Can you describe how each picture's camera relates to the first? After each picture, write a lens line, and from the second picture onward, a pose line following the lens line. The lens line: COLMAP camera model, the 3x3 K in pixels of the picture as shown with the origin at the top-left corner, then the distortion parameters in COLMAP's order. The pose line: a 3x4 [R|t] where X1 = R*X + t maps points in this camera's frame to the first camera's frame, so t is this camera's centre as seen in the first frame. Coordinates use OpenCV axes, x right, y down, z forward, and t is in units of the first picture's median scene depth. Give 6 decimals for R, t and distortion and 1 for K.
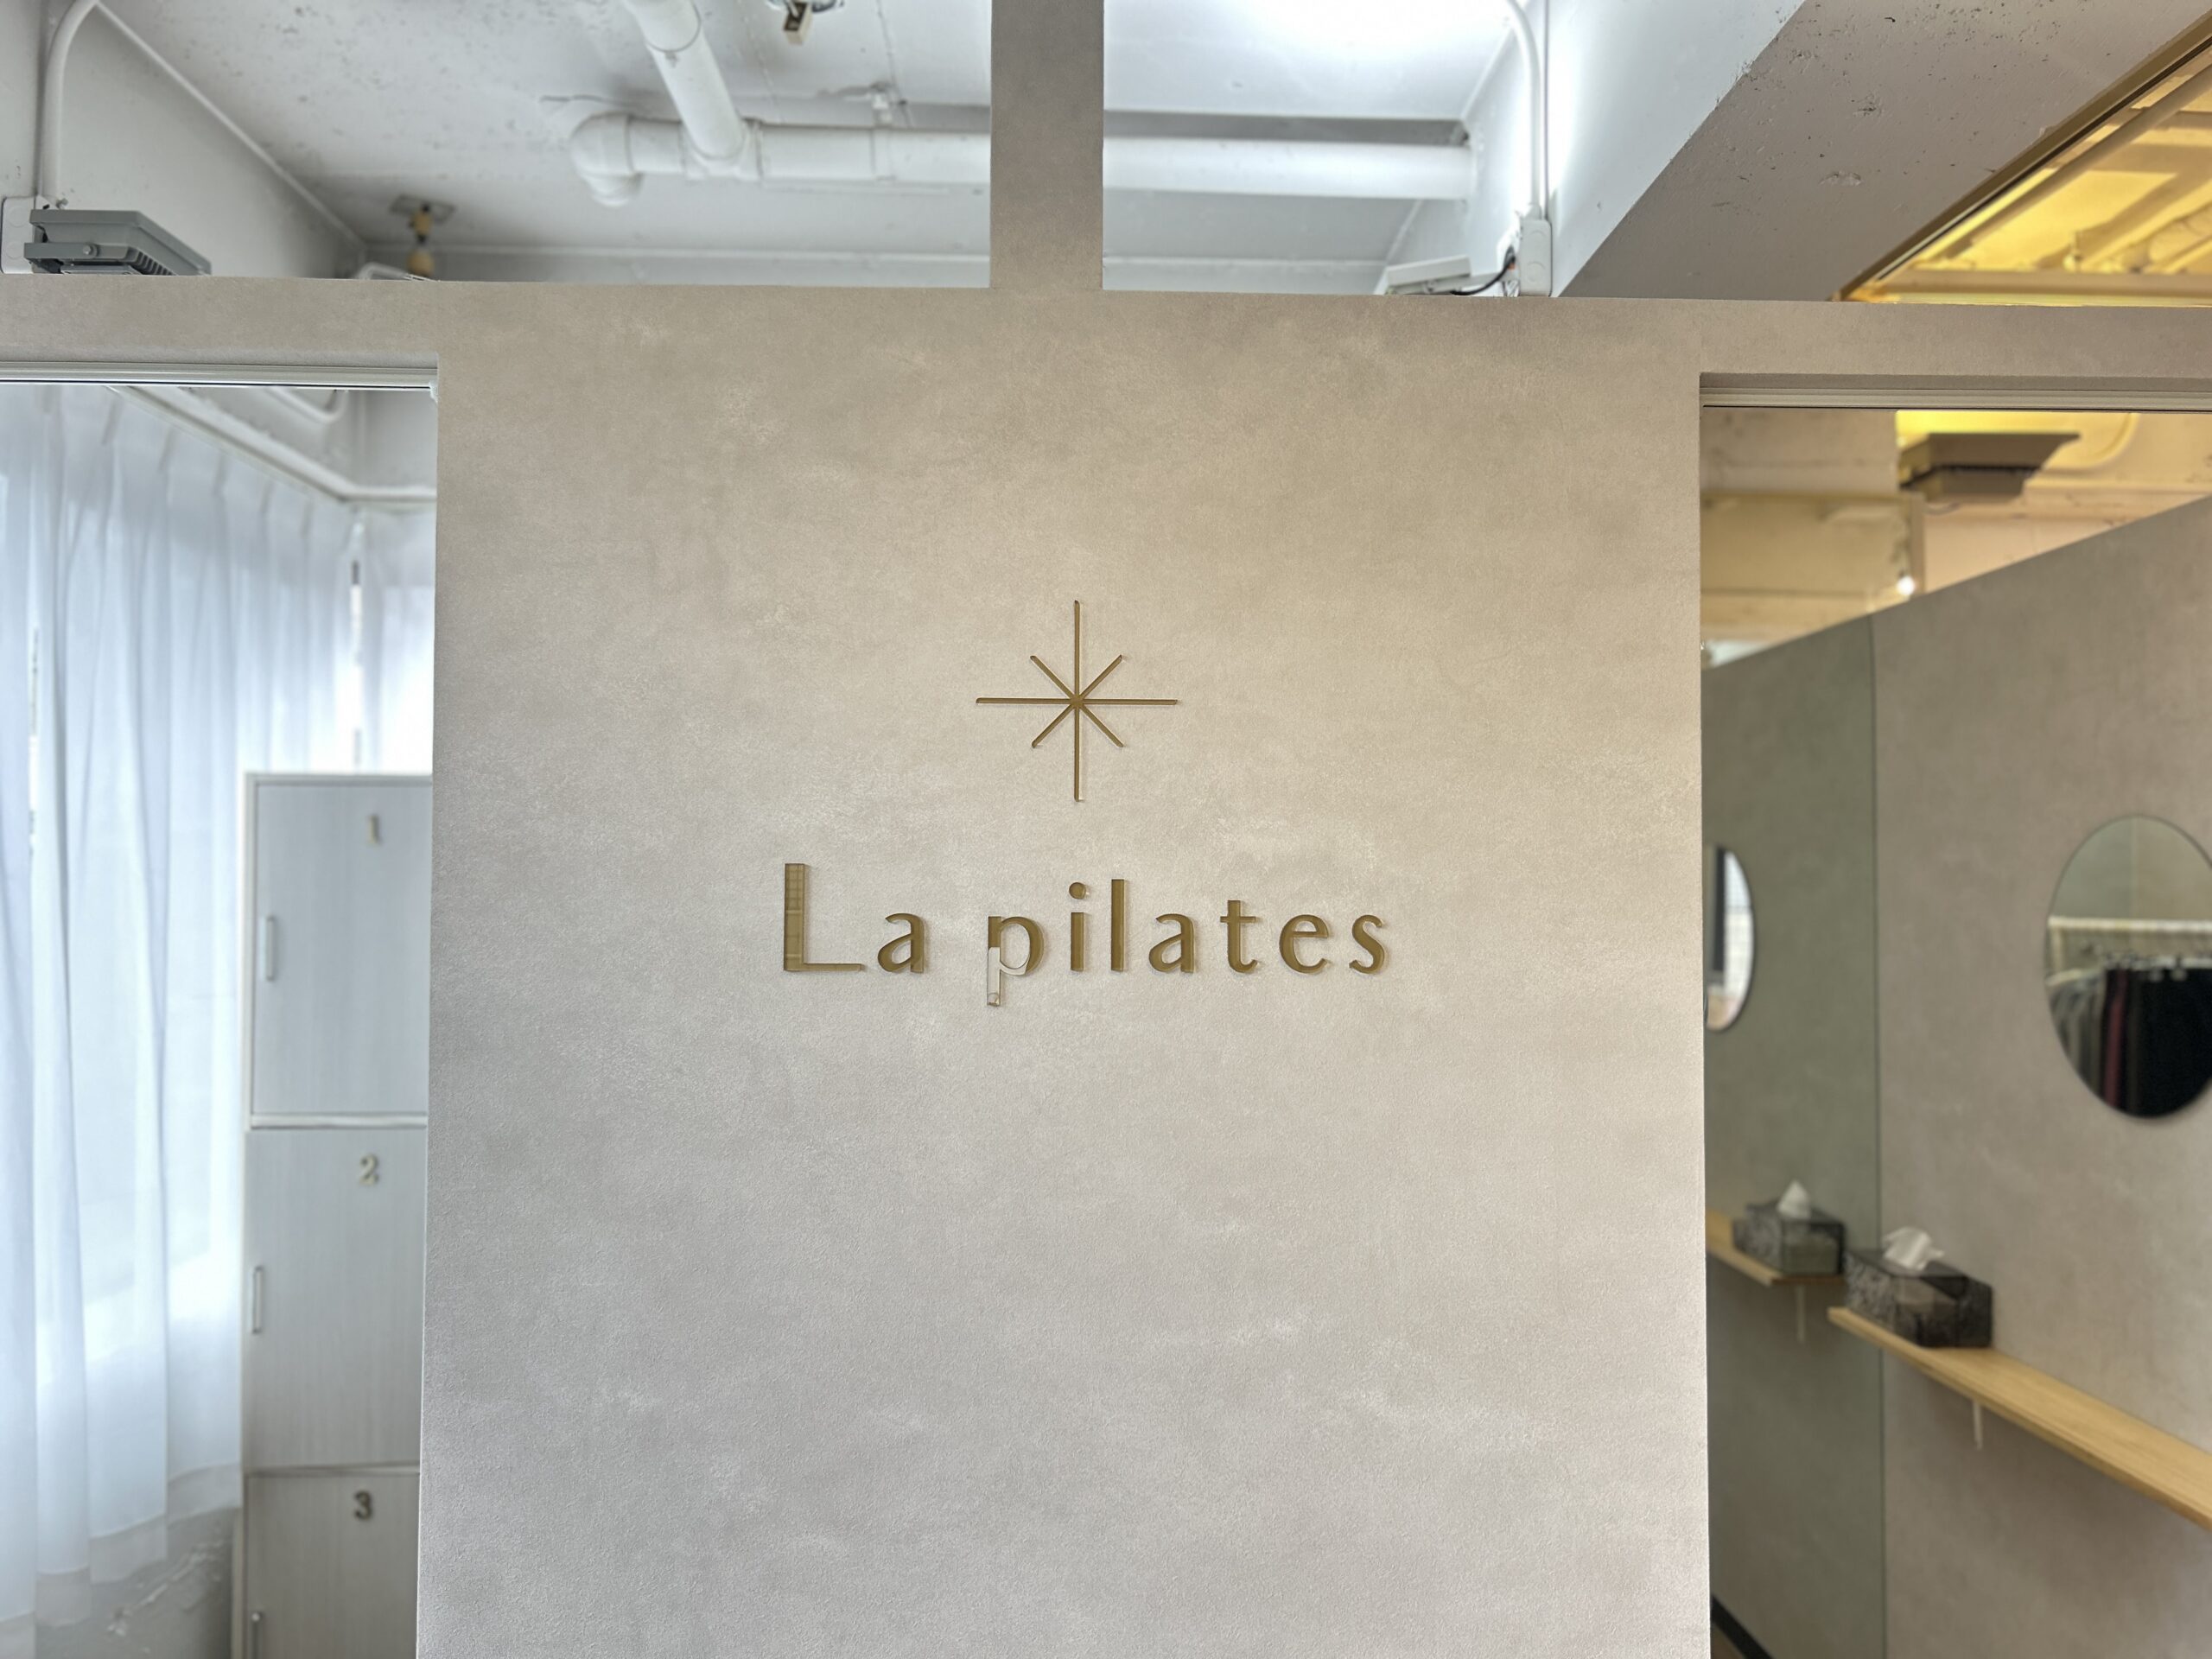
lens RADIAL K [[1669.2, 0, 1106.0], [0, 1669.2, 829.5], [0, 0, 1]] dist [0.029691, -0.001106]
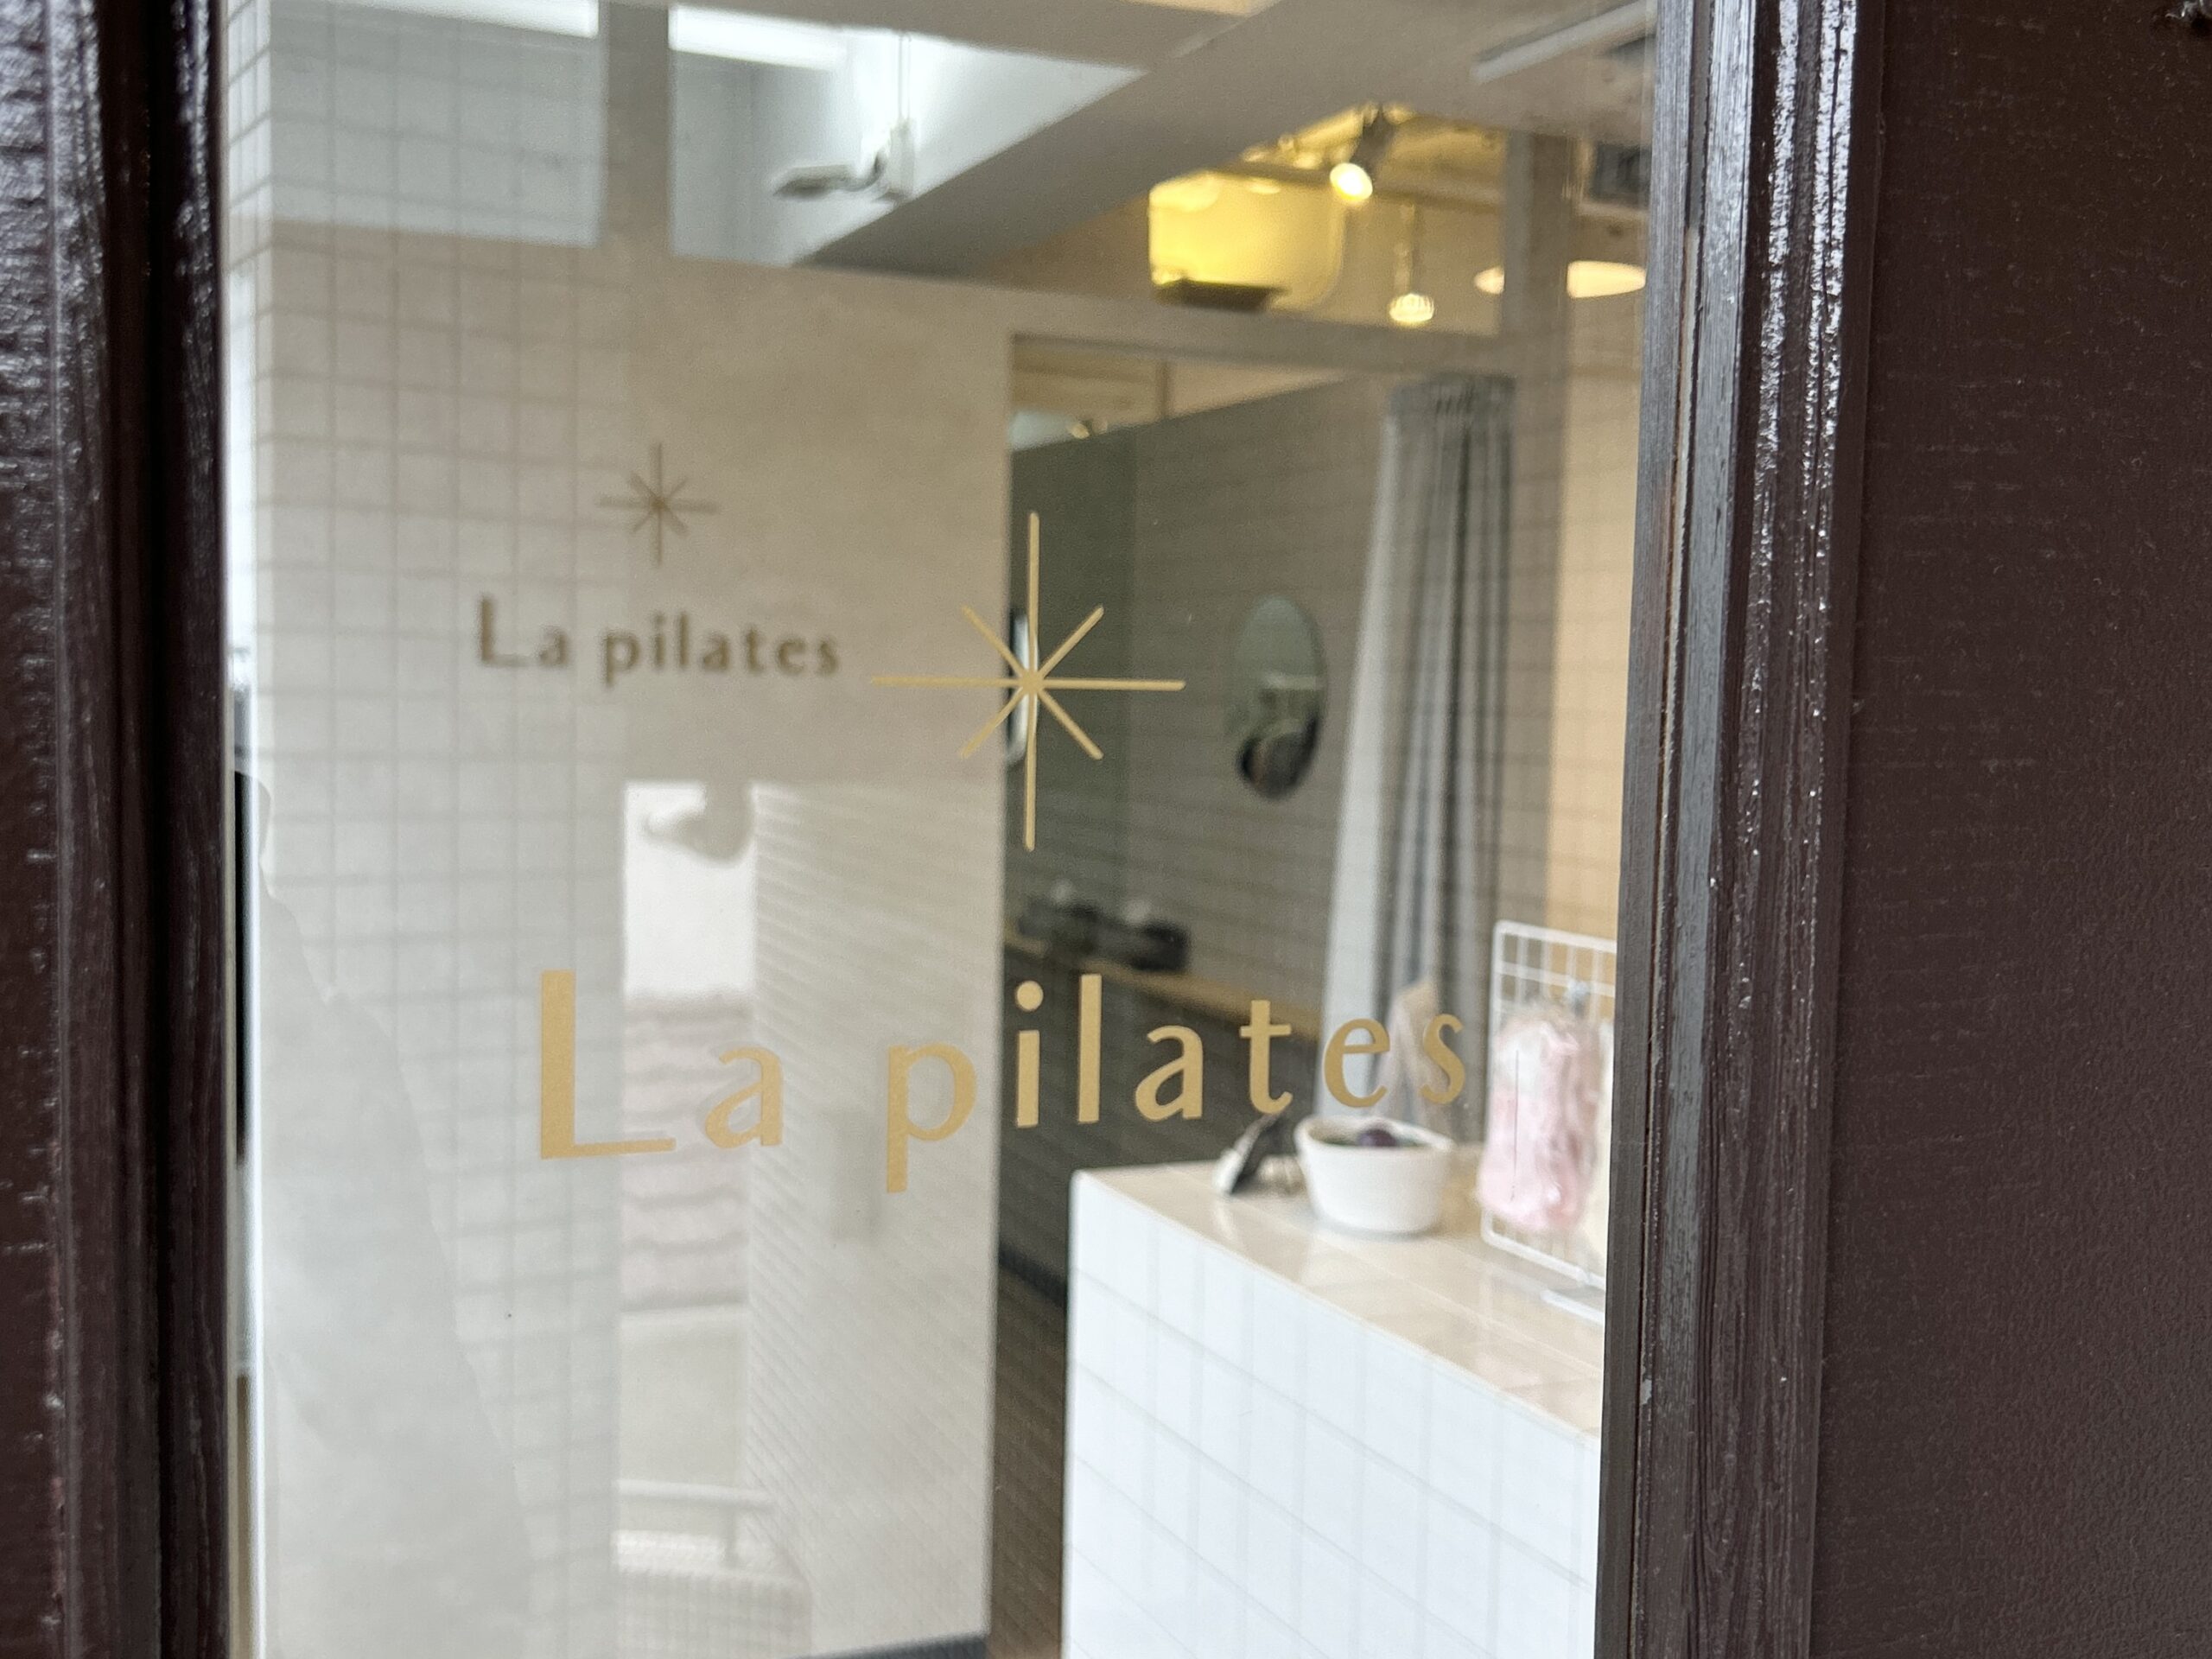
lens RADIAL K [[2313.1, 0, 1106.0], [0, 2313.1, 829.5], [0, 0, 1]] dist [0.002555, 0.001645]
pose [[0.925164, -0.002786, 0.379557, -0.484198], [-0.037051, 0.994535, 0.097612, 0.002343], [-0.377754, -0.104370, 0.920005, -1.335065]]
